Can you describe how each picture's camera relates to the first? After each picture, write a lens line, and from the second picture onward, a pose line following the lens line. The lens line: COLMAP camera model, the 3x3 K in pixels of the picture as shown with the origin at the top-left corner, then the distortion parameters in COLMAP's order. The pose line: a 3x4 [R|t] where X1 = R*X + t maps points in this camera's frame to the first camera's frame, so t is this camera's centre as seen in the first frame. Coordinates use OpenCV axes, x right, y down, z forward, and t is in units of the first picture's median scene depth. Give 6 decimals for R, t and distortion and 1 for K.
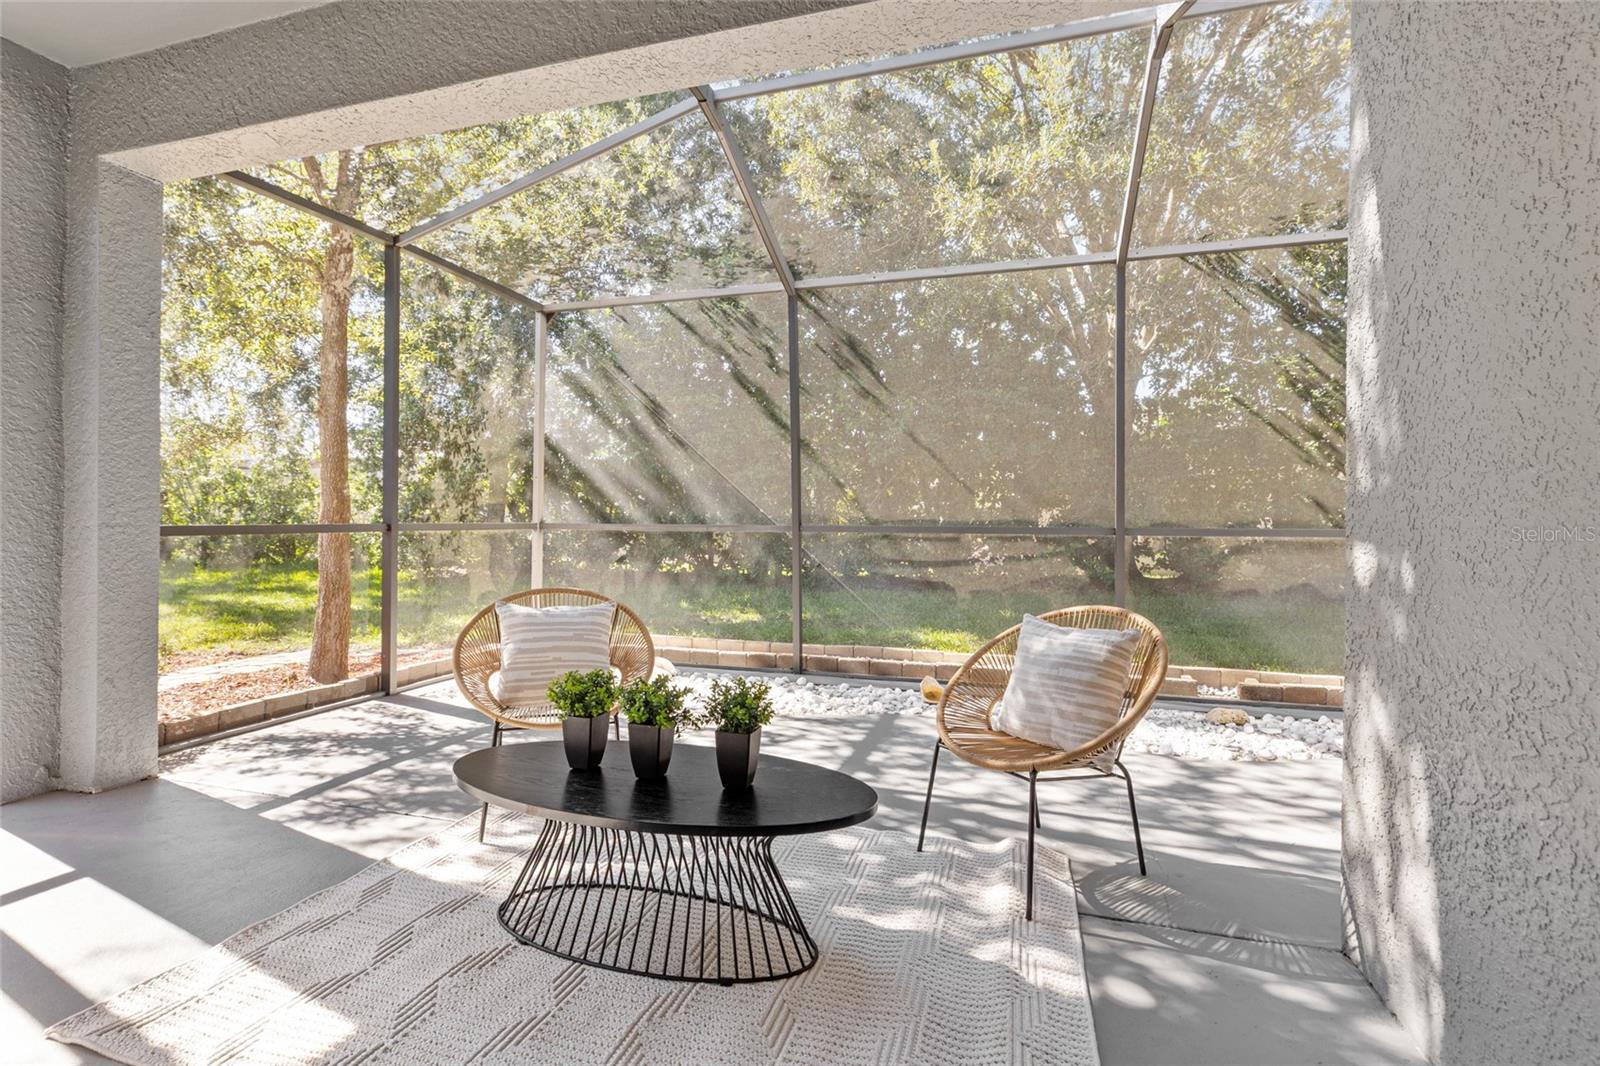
lens RADIAL K [[722.1, 0, 809.7], [0, 722.1, 527.0], [0, 0, 1]] dist [0.004029, 0.001618]
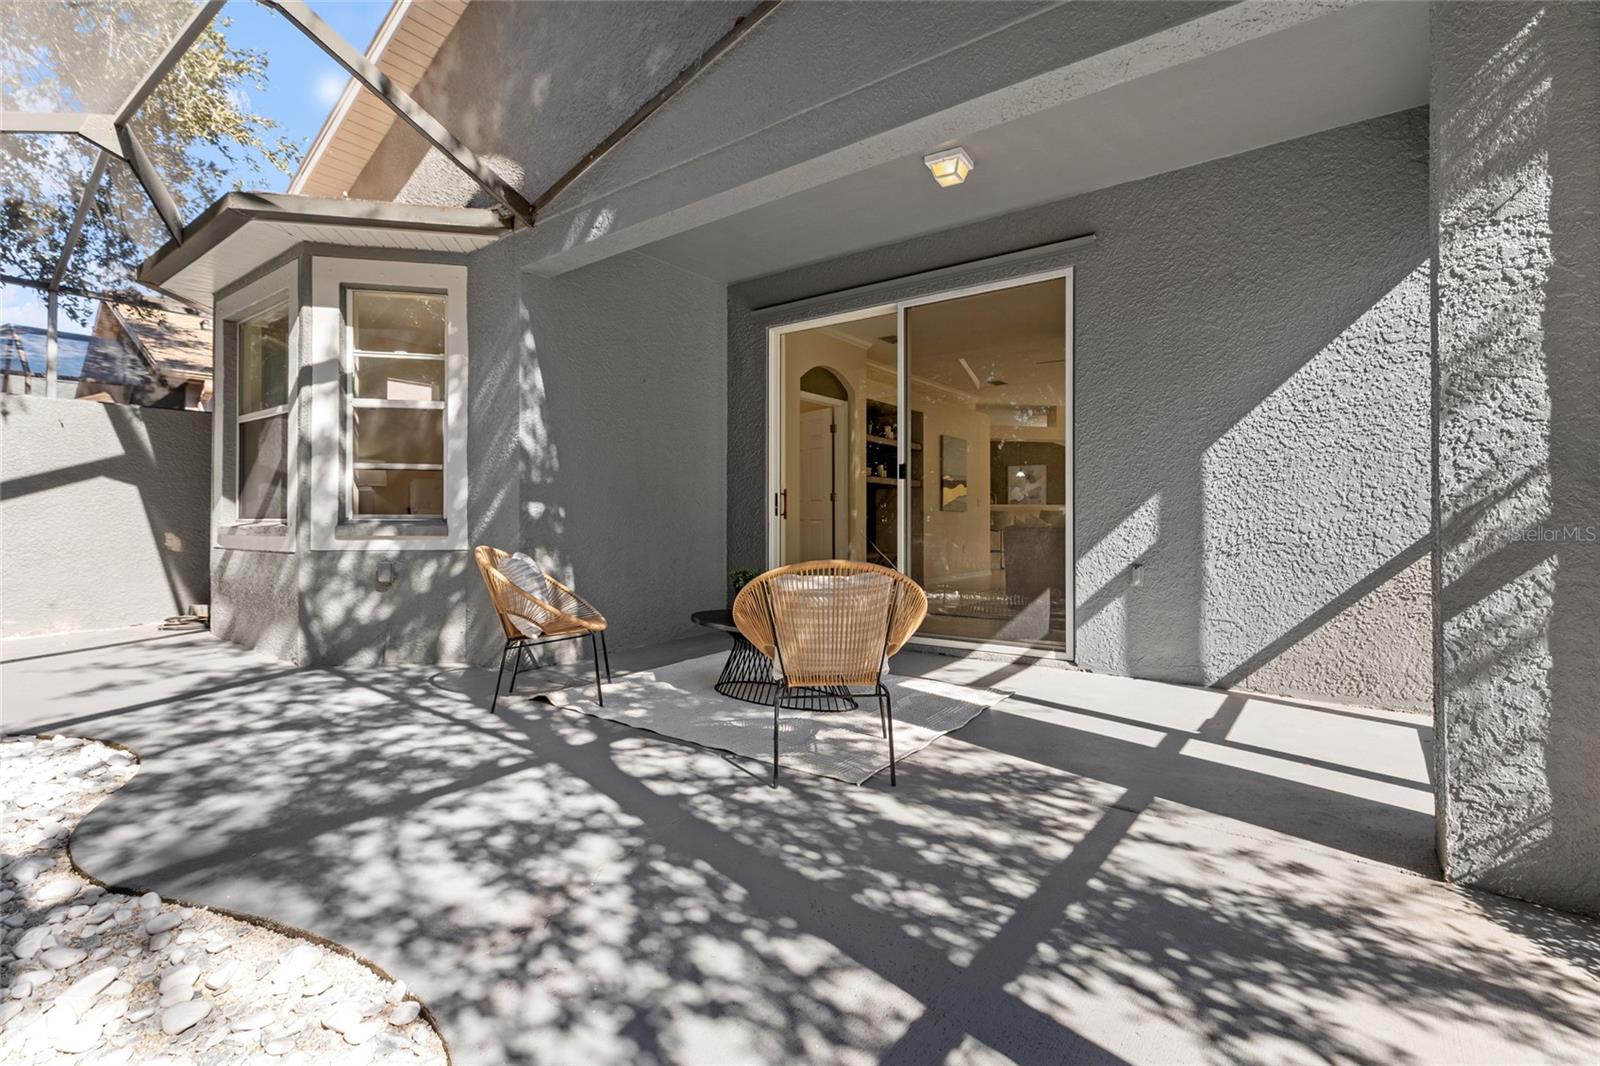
lens RADIAL K [[722.1, 0, 803.6], [0, 722.1, 524.7], [0, 0, 1]] dist [0.004029, 0.001618]
pose [[-0.936558, -0.009476, 0.350384, -0.578619], [-0.005452, 0.999907, 0.012469, 0.034821], [-0.350470, 0.009767, -0.936523, 1.696598]]
